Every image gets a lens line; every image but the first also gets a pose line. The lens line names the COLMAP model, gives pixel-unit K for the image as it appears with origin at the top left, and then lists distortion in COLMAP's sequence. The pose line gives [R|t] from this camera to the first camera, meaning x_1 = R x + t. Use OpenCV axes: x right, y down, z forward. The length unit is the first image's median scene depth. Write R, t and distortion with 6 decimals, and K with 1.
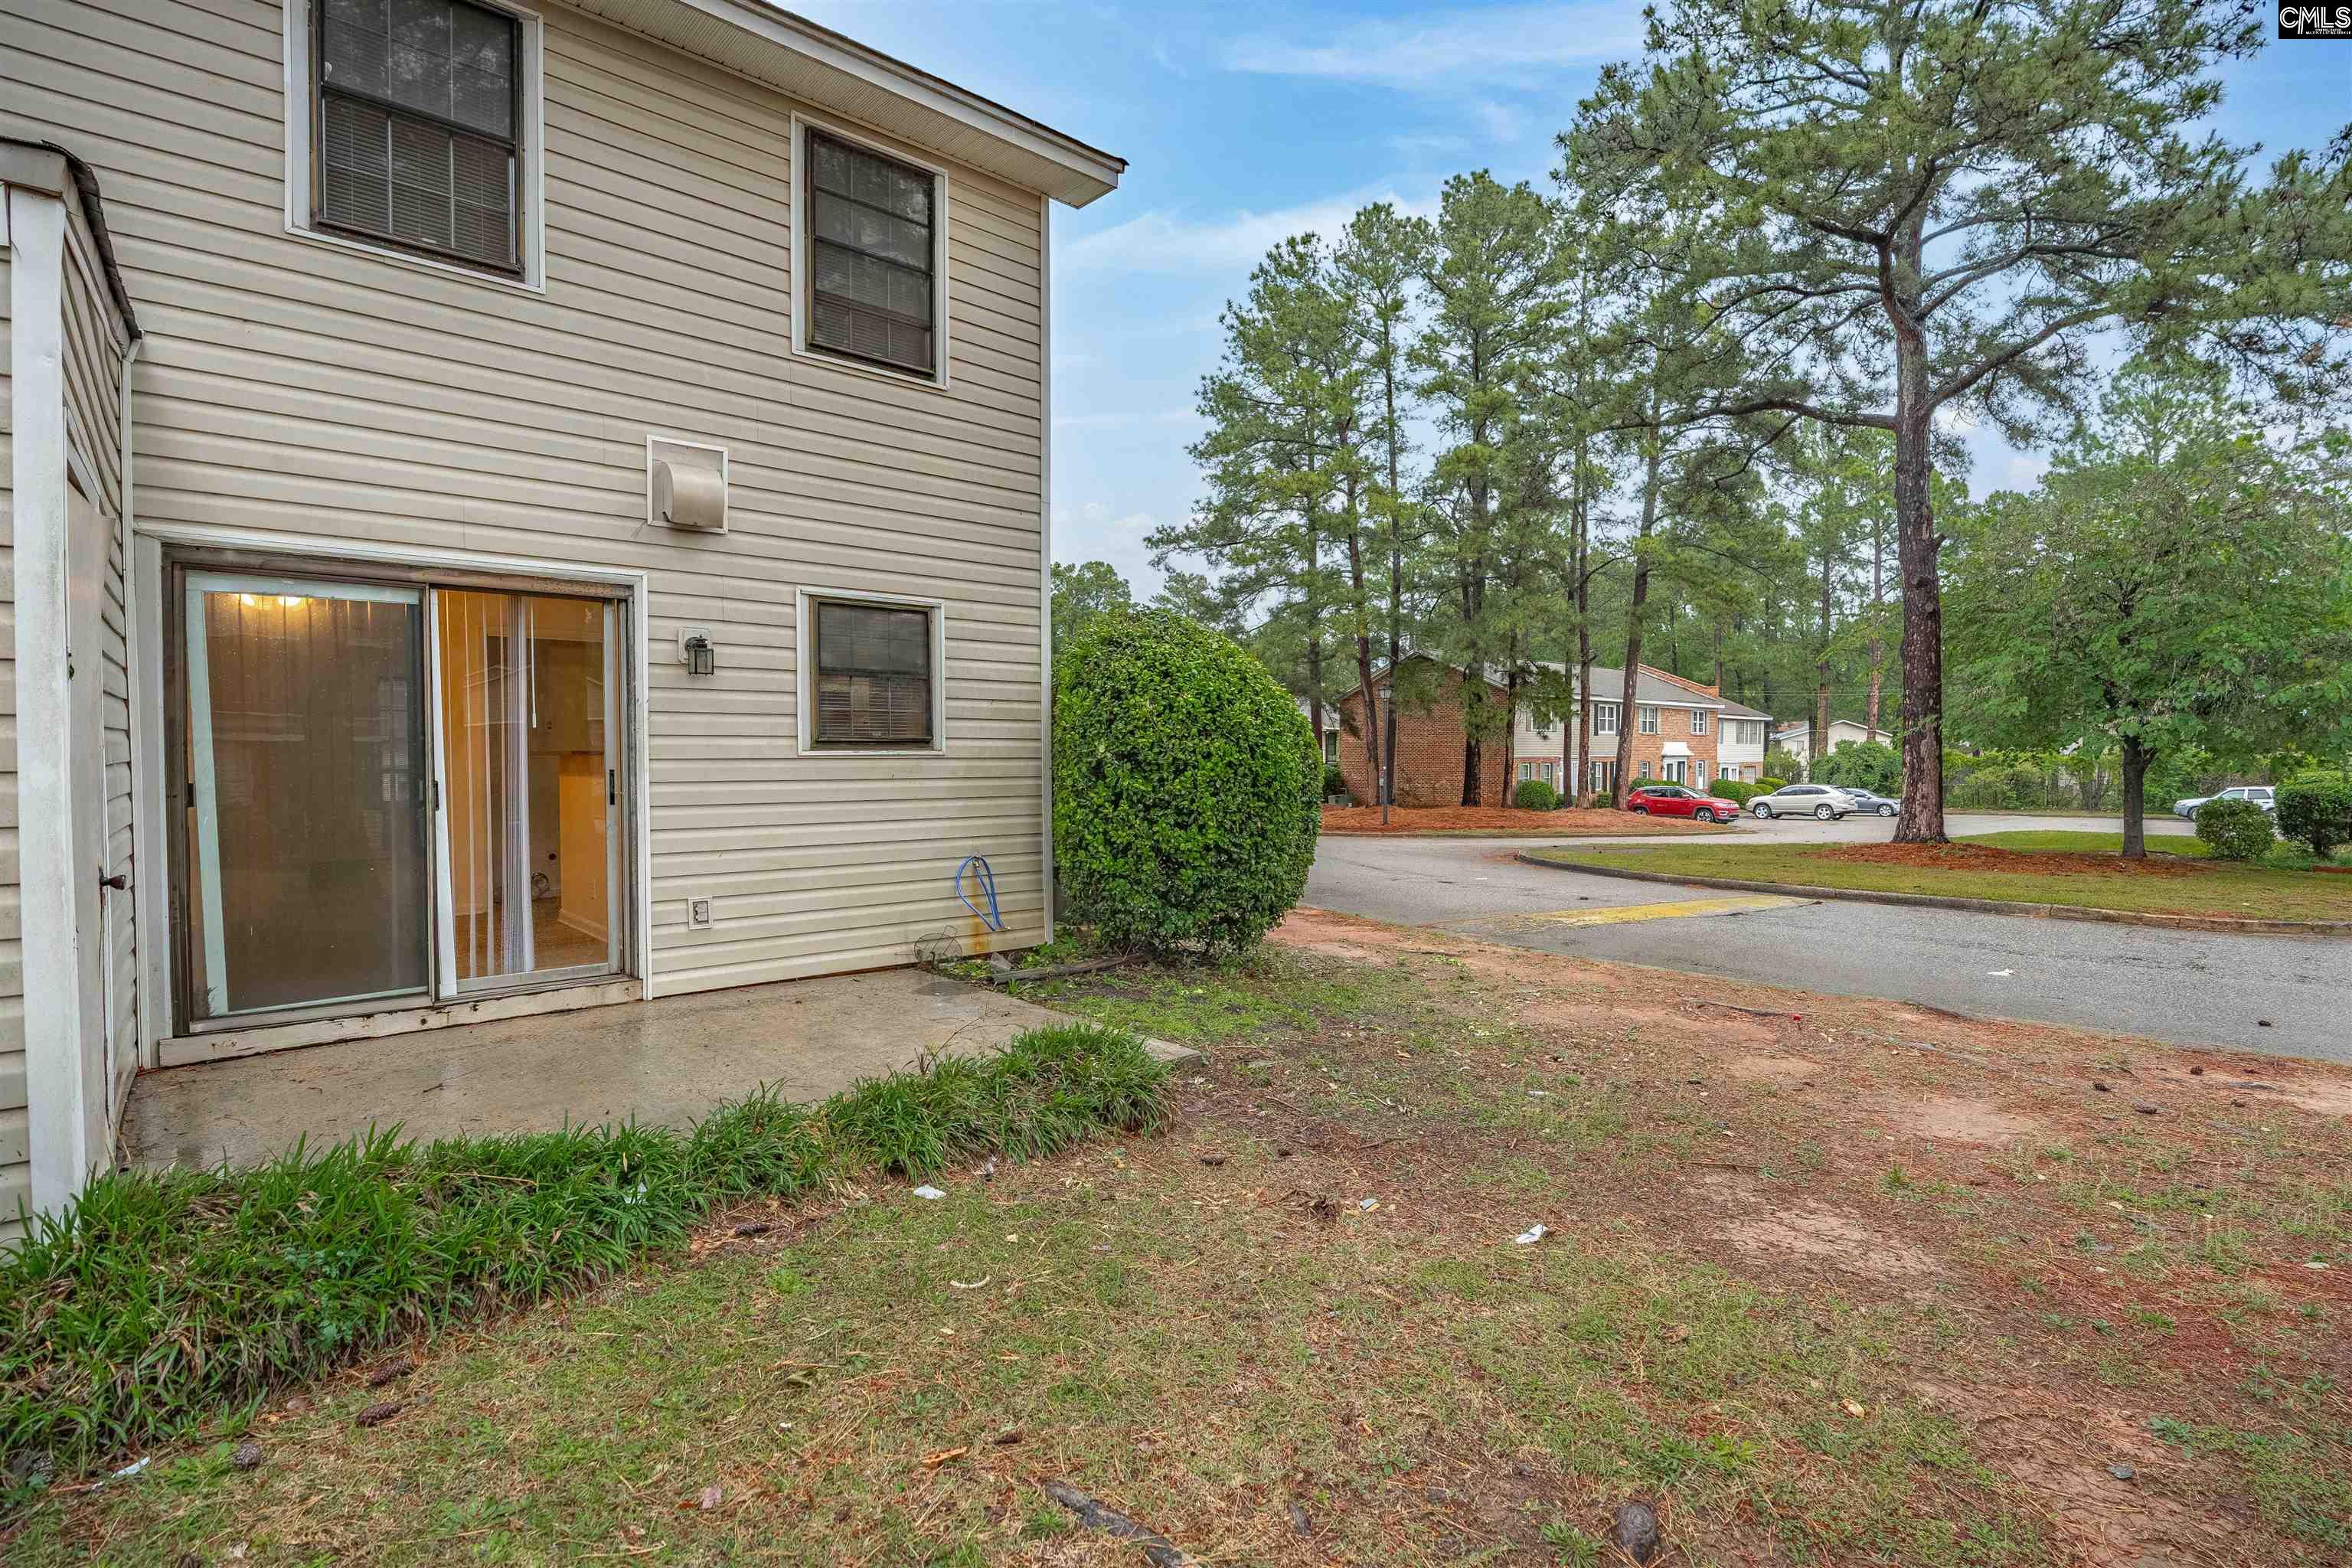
lens RADIAL K [[1098.2, 0, 1176.0], [0, 1098.2, 784.0], [0, 0, 1]] dist [-0.017757, 0.000136]
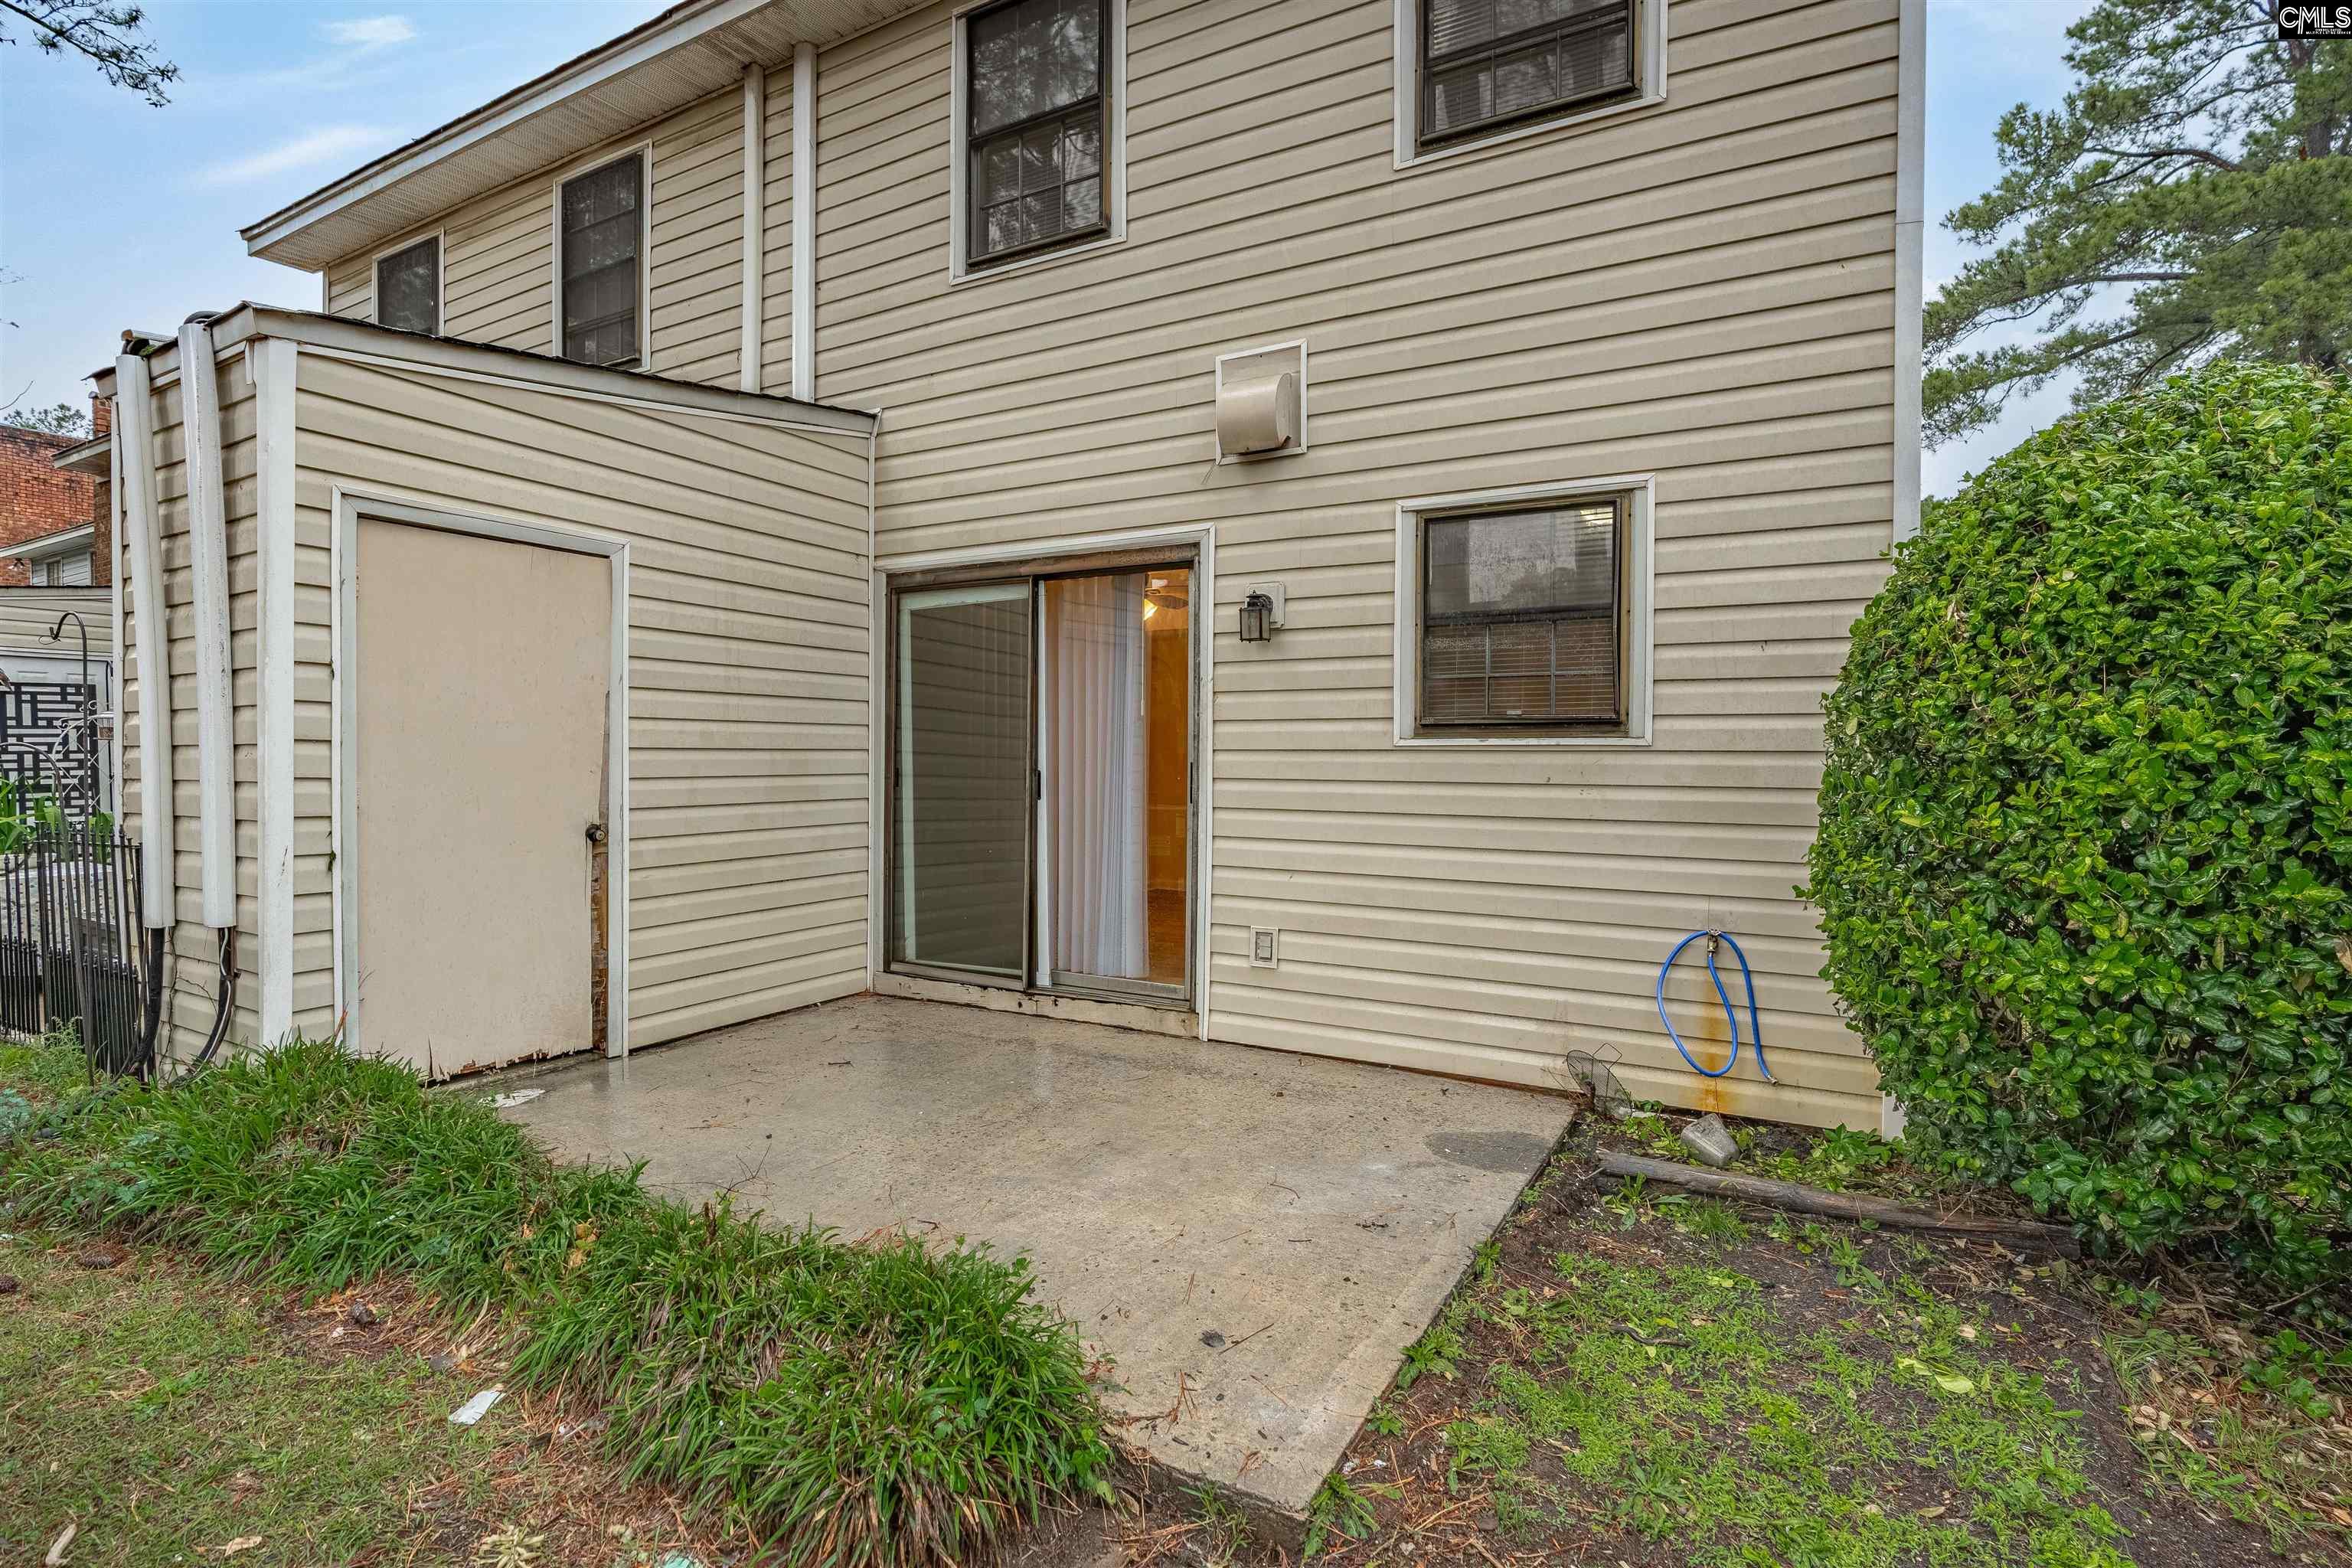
lens RADIAL K [[1112.3, 0, 1176.0], [0, 1112.3, 784.0], [0, 0, 1]] dist [-0.017895, -0.000193]
pose [[0.328093, 0.022039, -0.944388, 0.299571], [-0.033873, 0.999359, 0.011554, -0.005790], [0.944038, 0.028199, 0.328629, 0.693508]]
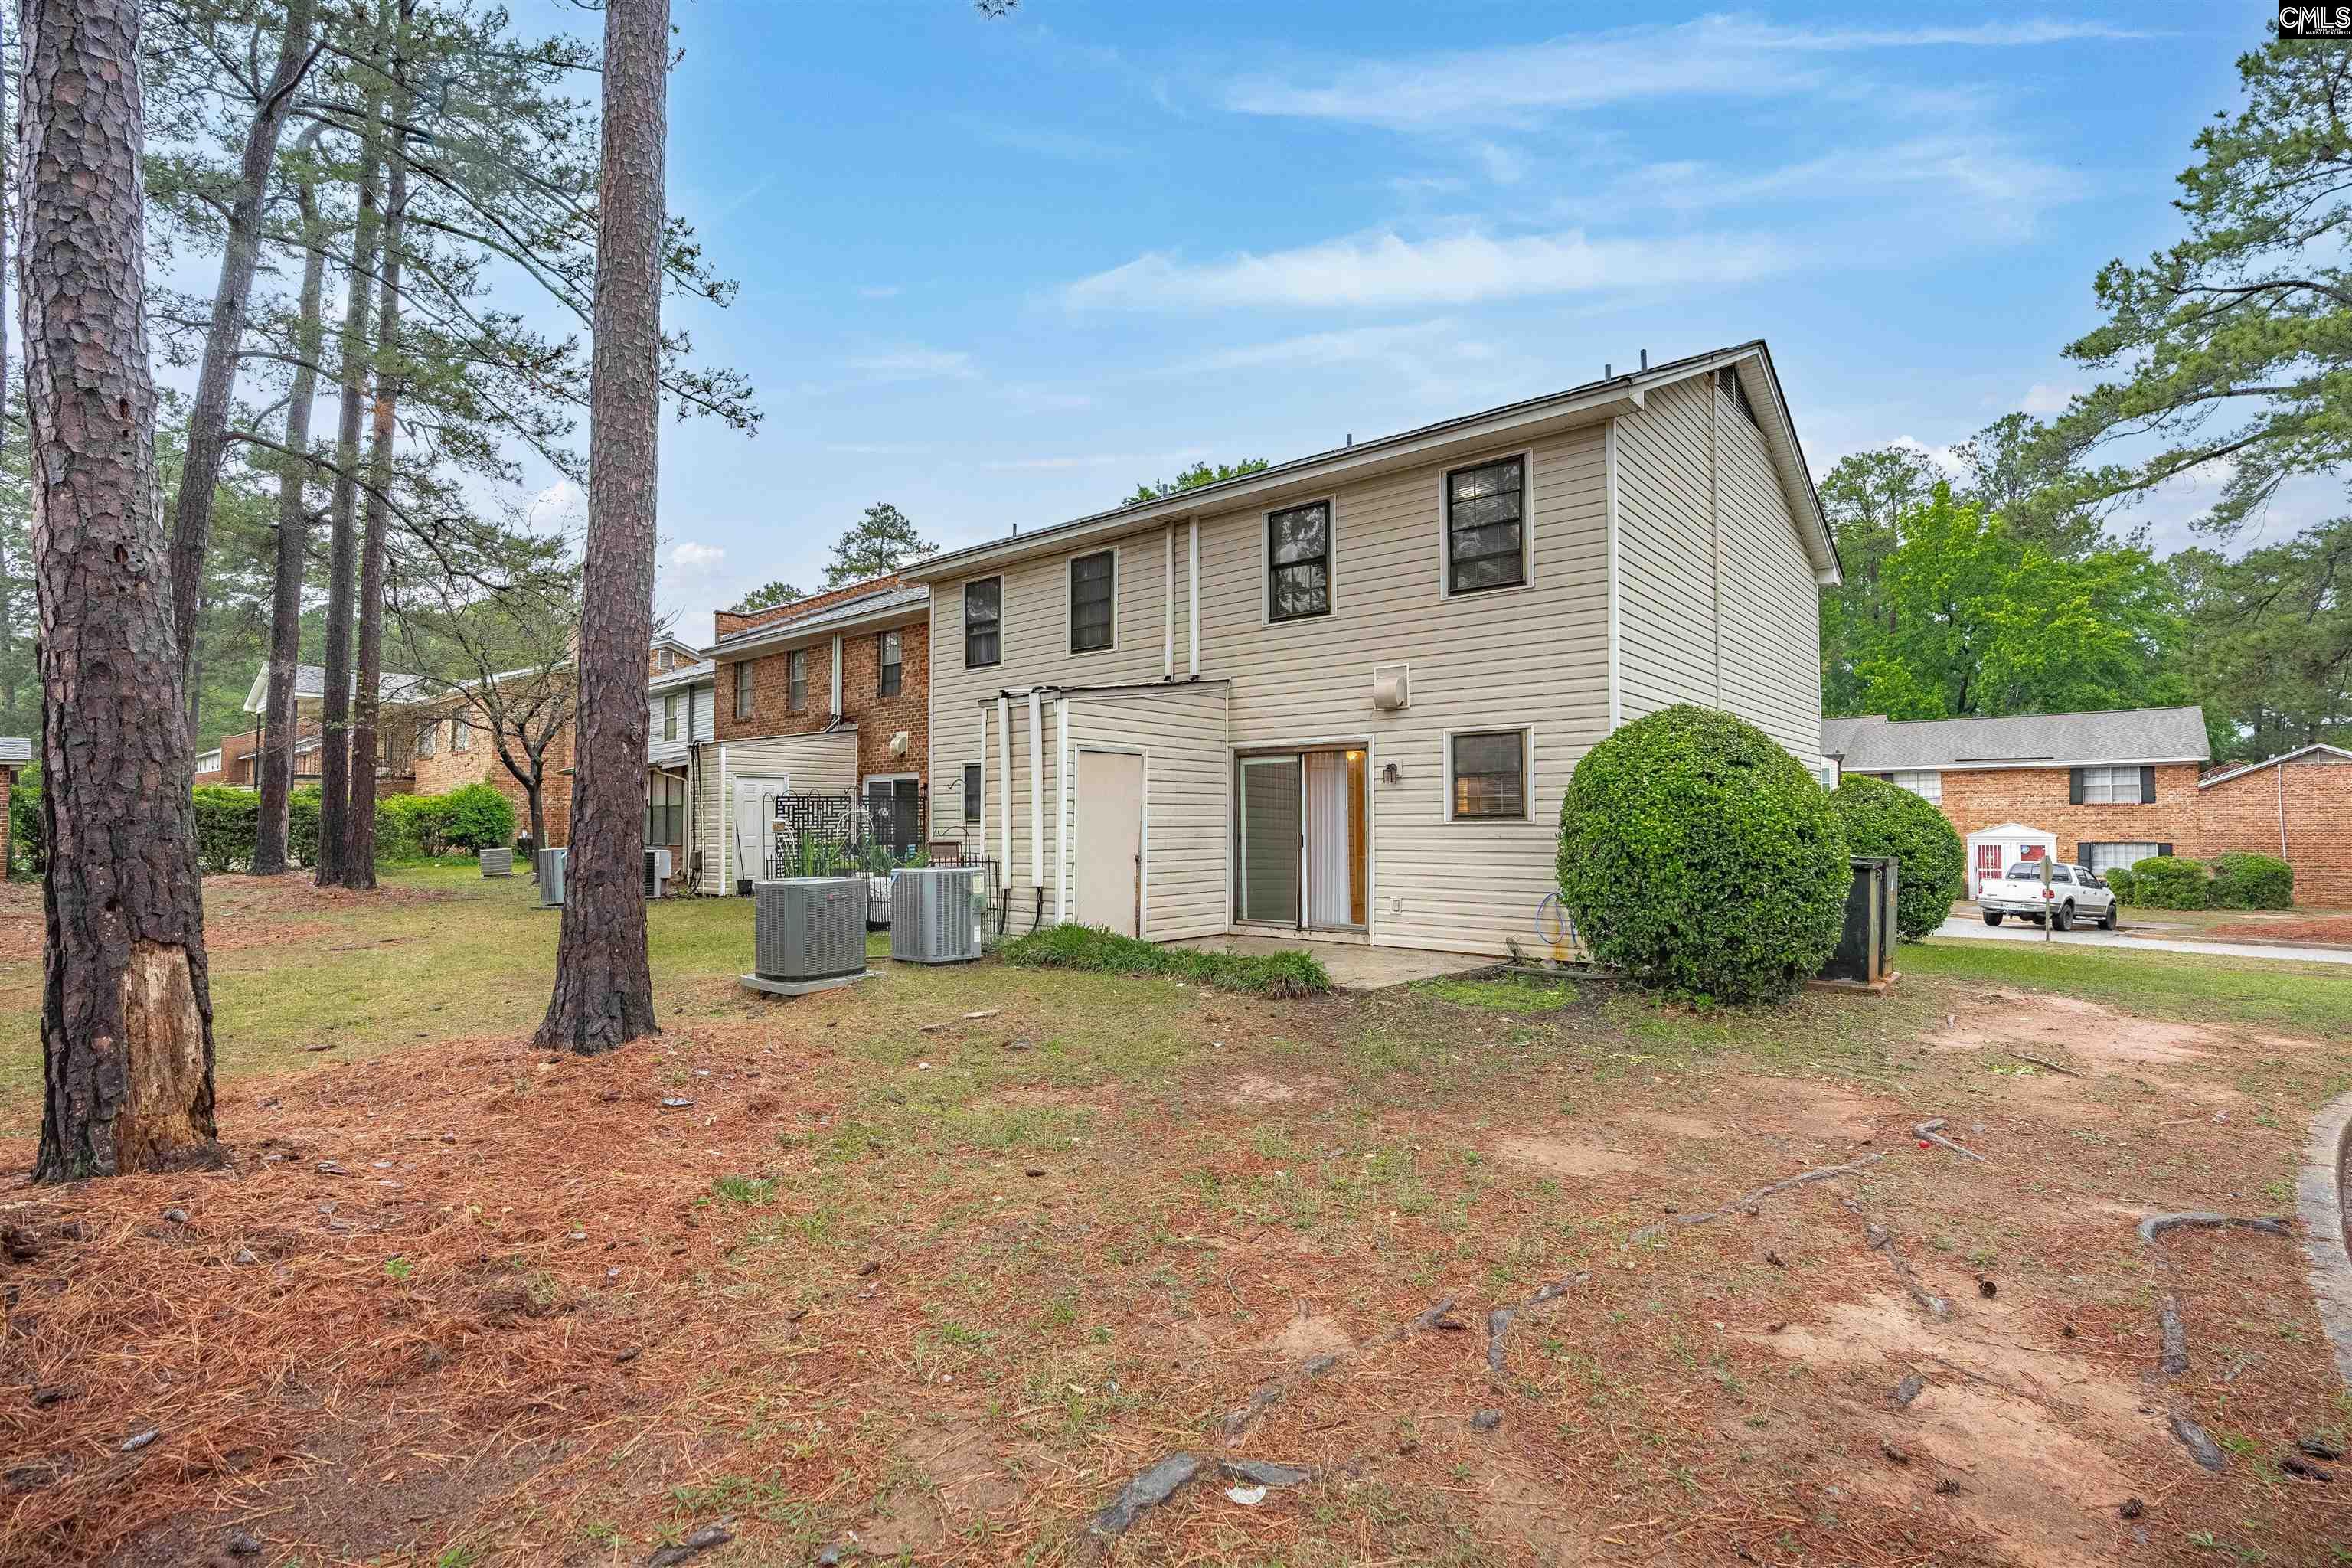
lens RADIAL K [[1070.3, 0, 1192.3], [0, 1070.3, 792.0], [0, 0, 1]] dist [-0.048871, -0.000027]
pose [[0.136149, -0.034540, -0.990086, 1.416960], [-0.030197, 0.998783, -0.038996, 0.001705], [0.990228, 0.035206, 0.134941, 0.395139]]
